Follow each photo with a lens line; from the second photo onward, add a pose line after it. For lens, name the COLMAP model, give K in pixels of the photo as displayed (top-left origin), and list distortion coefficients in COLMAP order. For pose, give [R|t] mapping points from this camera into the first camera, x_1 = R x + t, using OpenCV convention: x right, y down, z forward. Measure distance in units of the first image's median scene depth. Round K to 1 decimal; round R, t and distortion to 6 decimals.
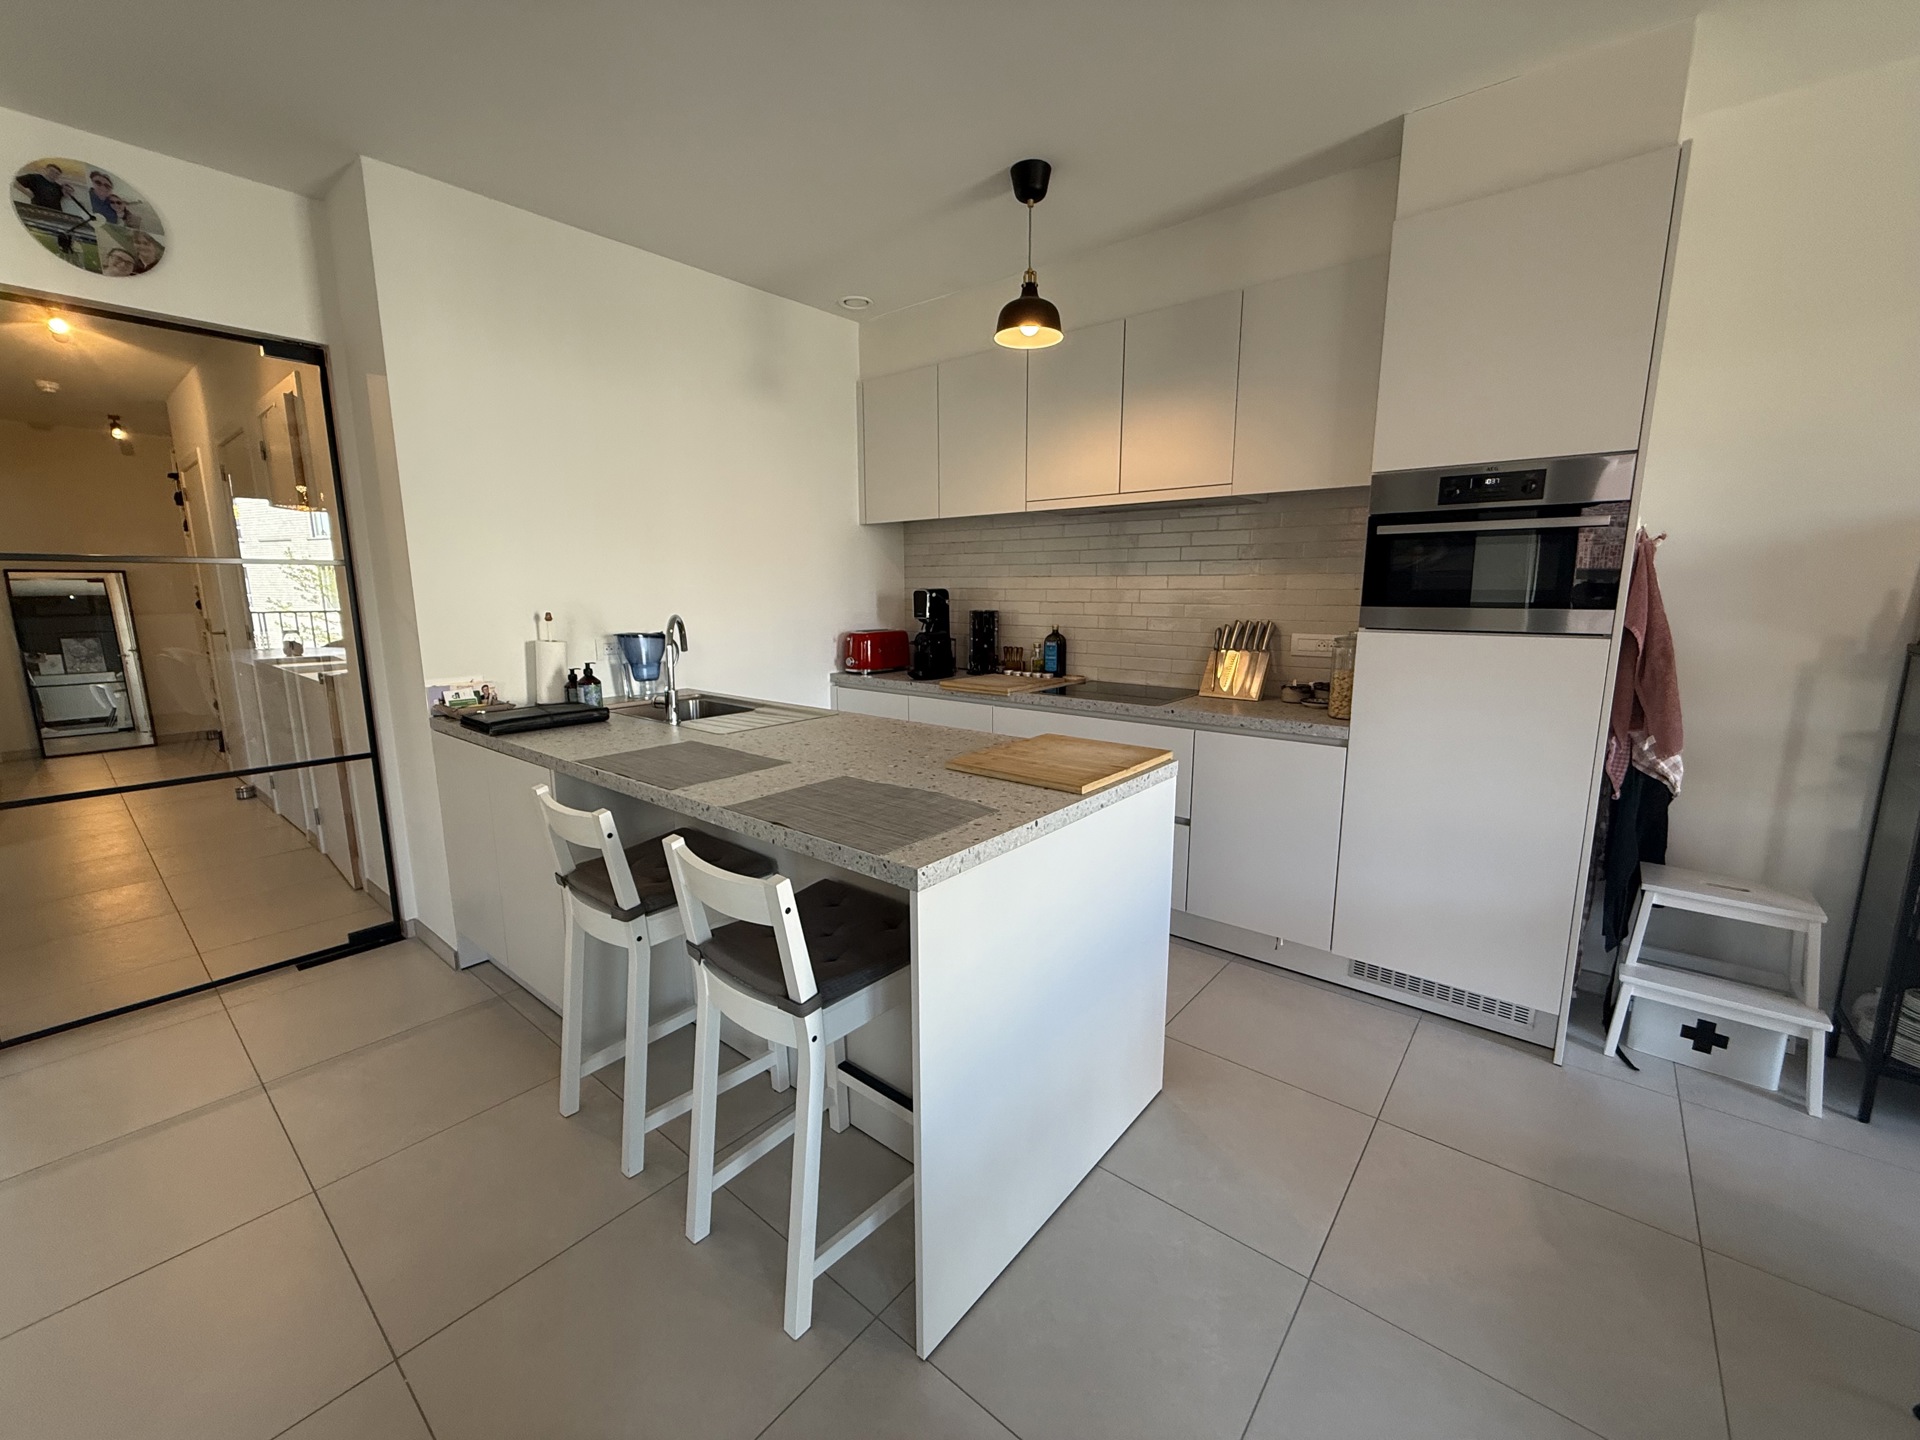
lens RADIAL K [[764.8, 0, 957.1], [0, 764.8, 721.1], [0, 0, 1]] dist [0.000523, -0.000740]
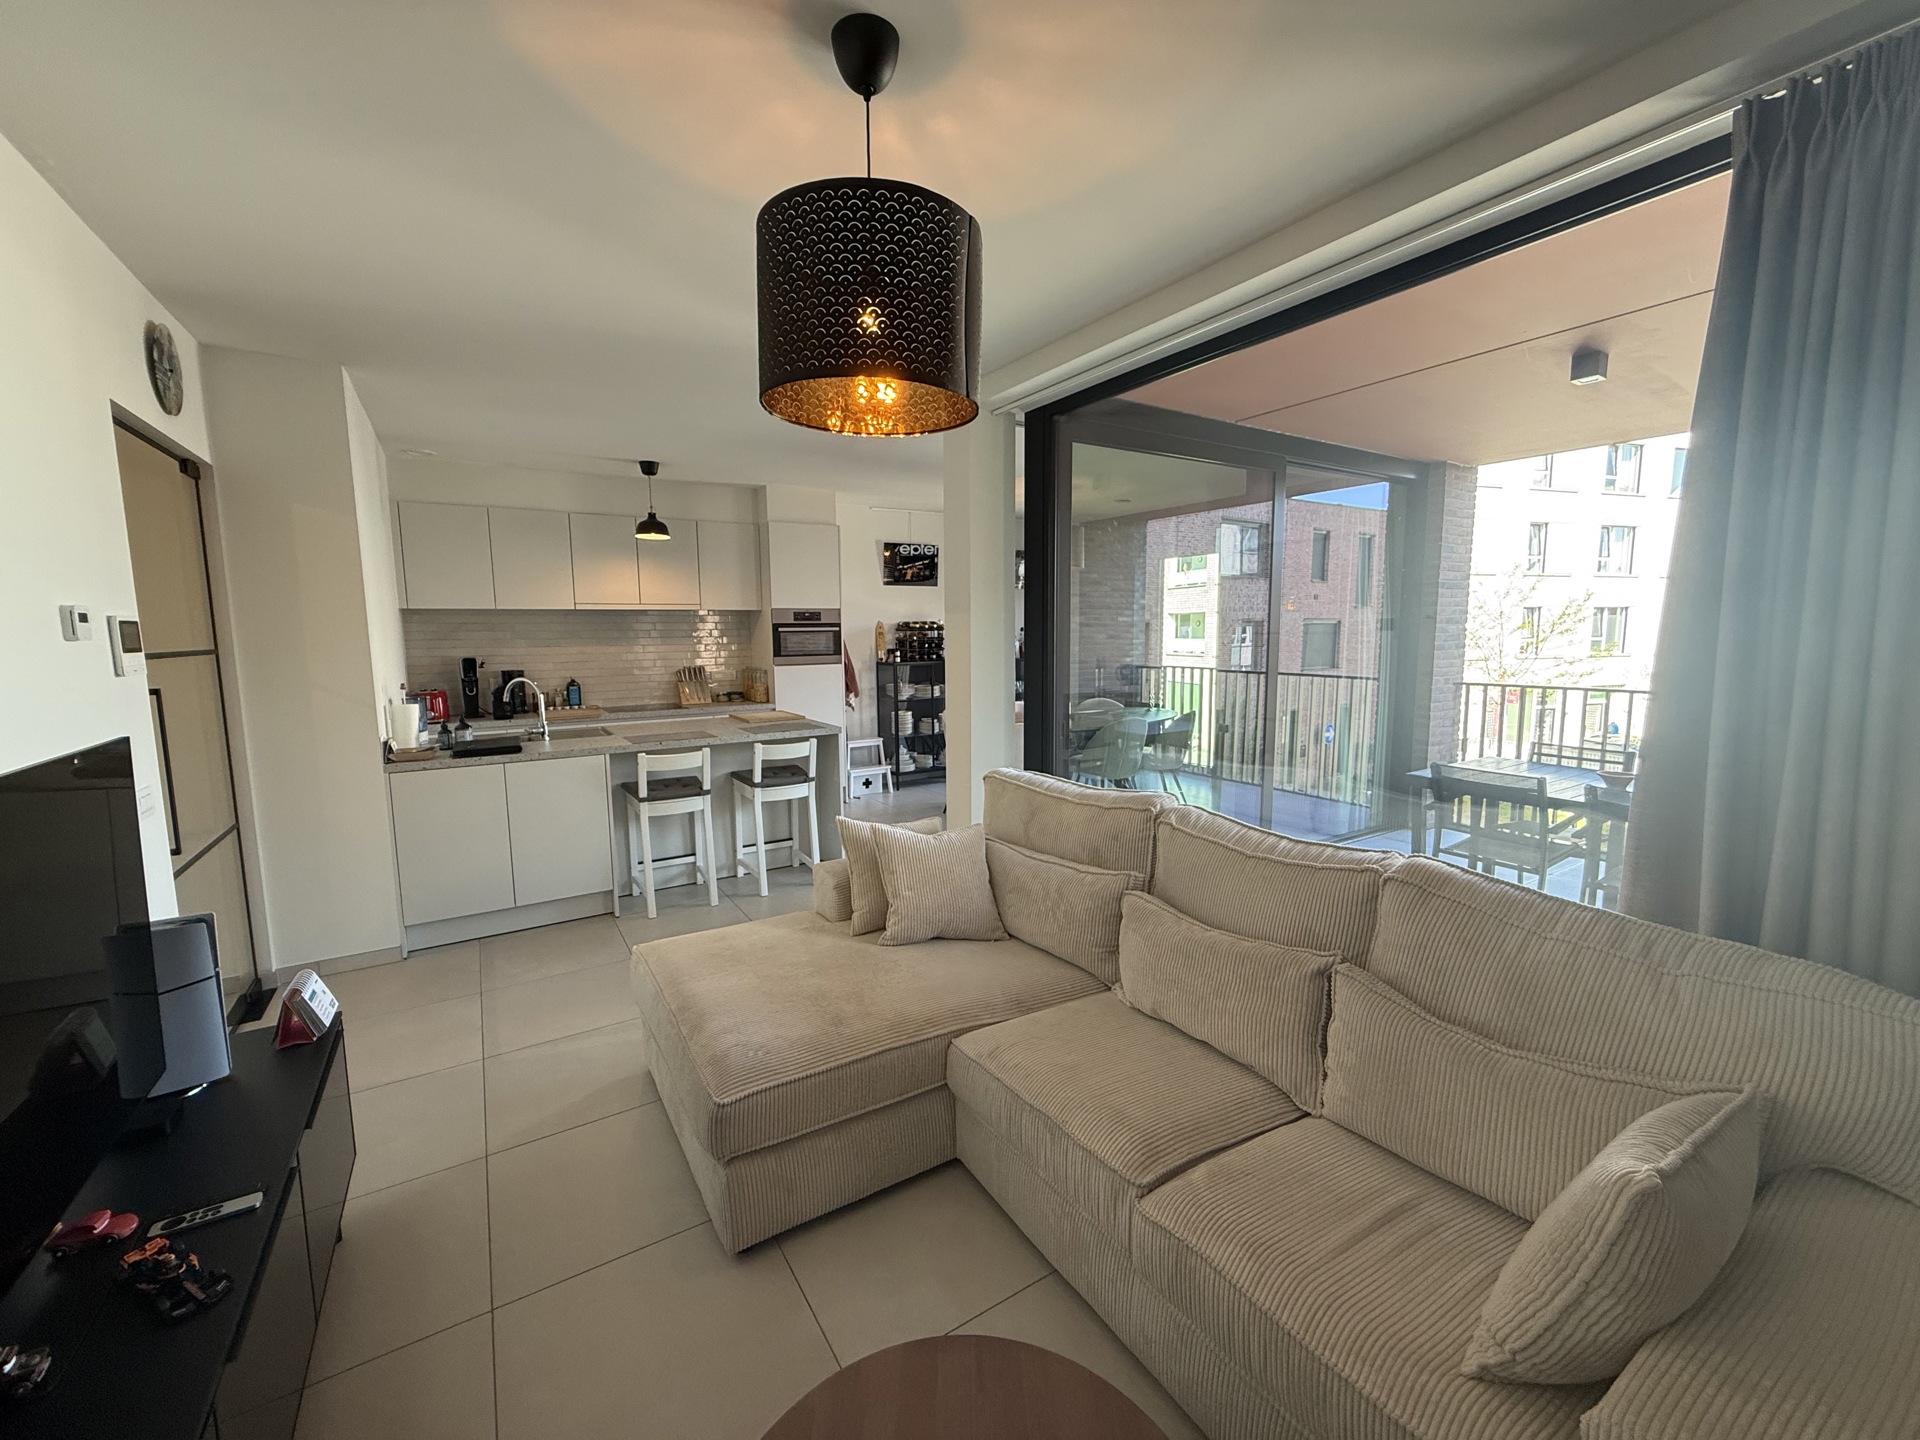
lens RADIAL K [[764.8, 0, 954.8], [0, 764.8, 718.1], [0, 0, 1]] dist [0.000523, -0.000740]
pose [[0.308501, -0.110697, 0.944761, -1.695981], [0.174003, 0.983014, 0.058360, 0.011062], [-0.935174, 0.146387, 0.322523, -0.384043]]
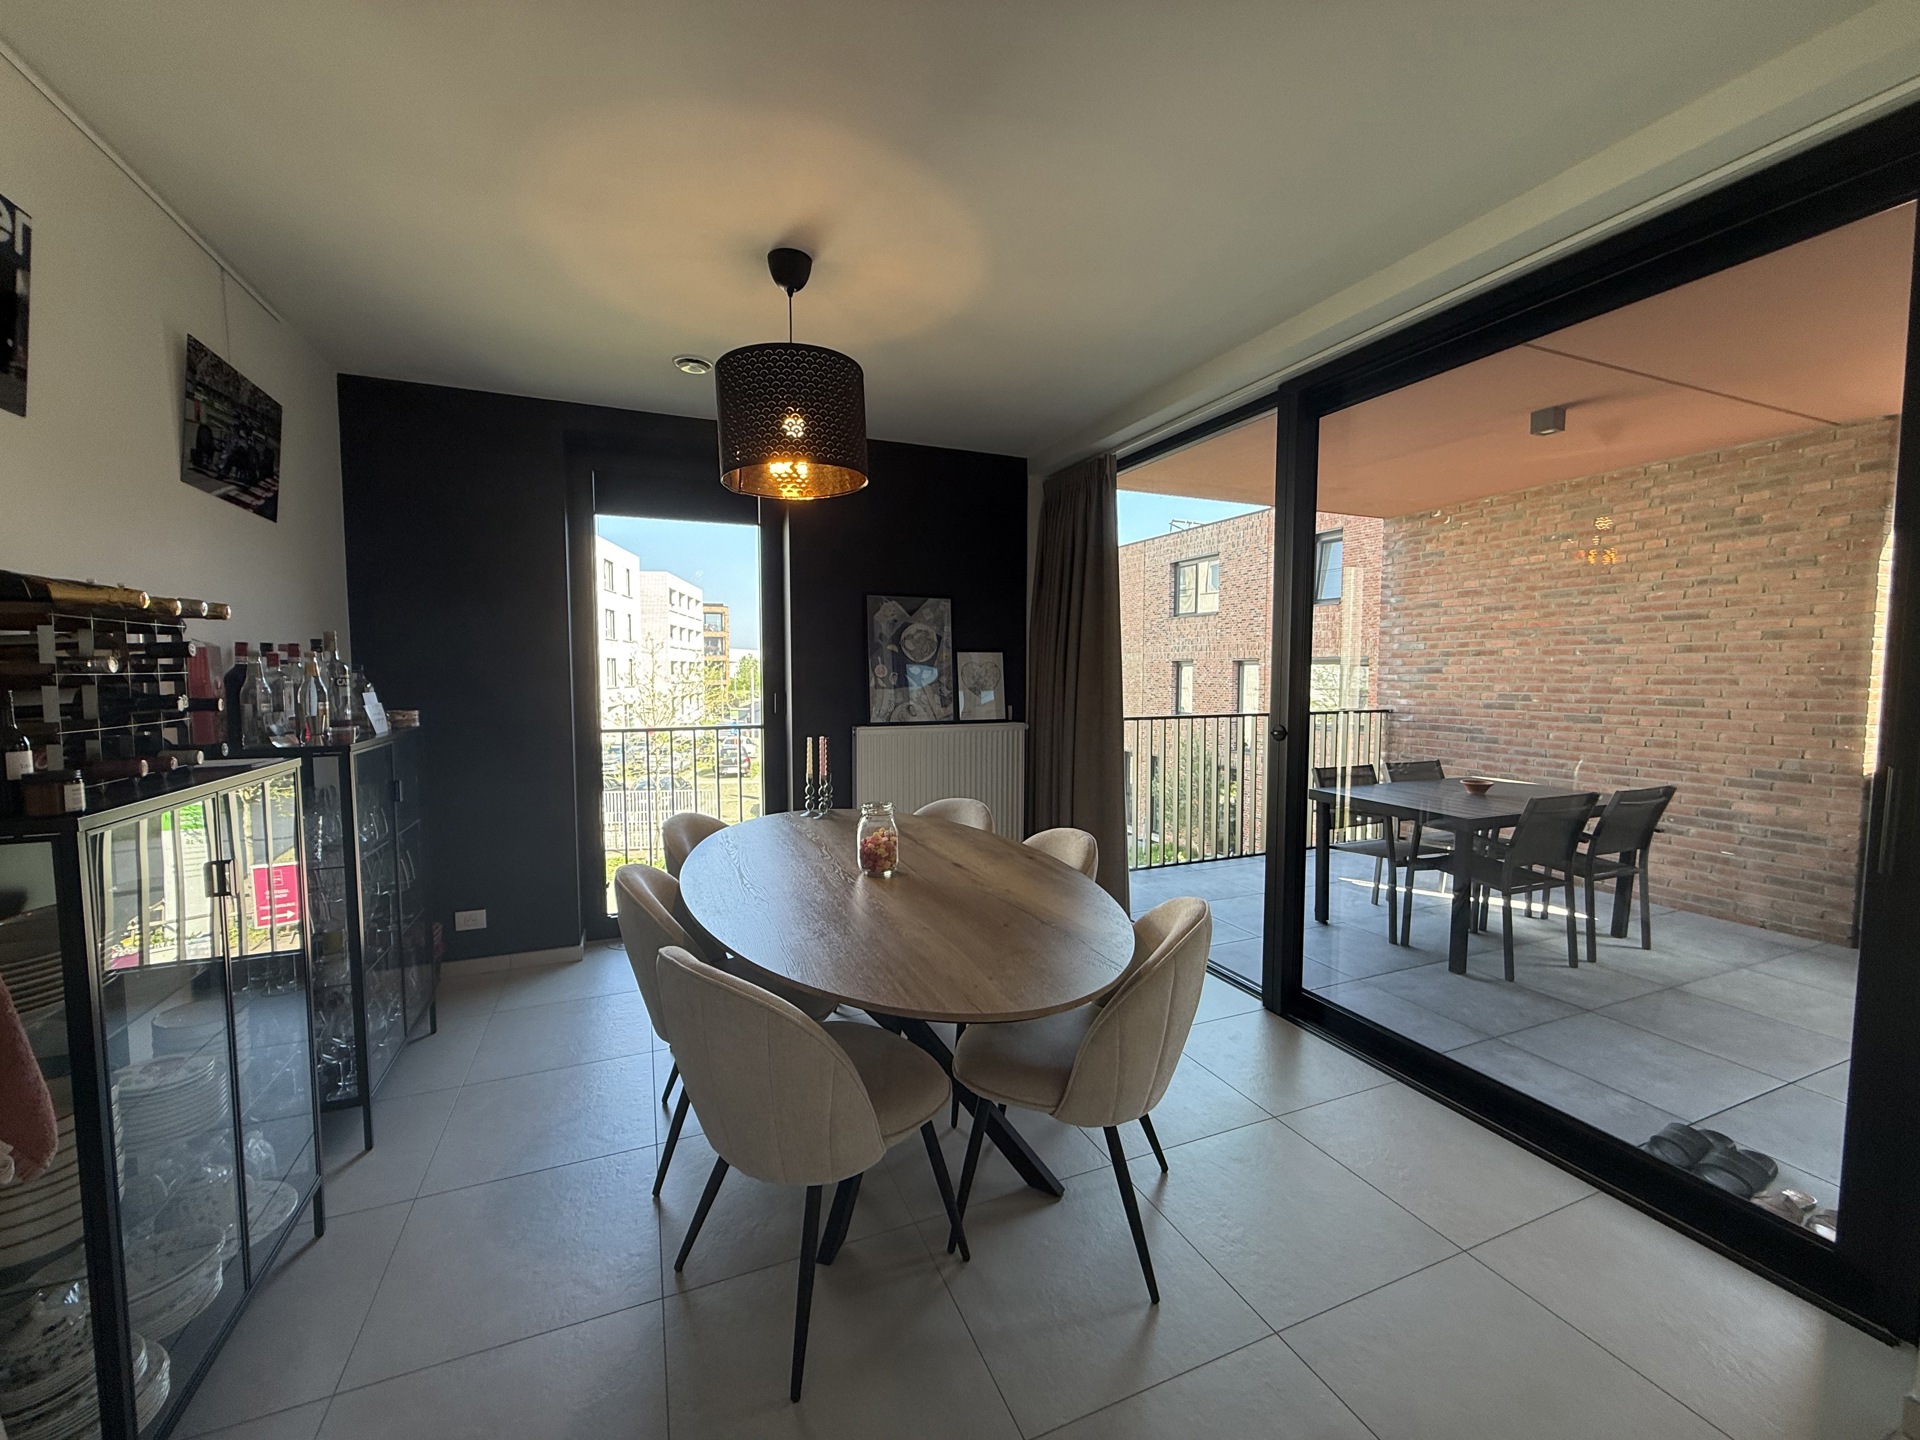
lens RADIAL K [[764.8, 0, 954.3], [0, 764.8, 719.0], [0, 0, 1]] dist [0.000523, -0.000740]
pose [[-0.885060, -0.026702, 0.464711, 0.266250], [0.084298, 0.972651, 0.216436, -0.172331], [-0.457781, 0.230733, -0.858603, 0.835935]]
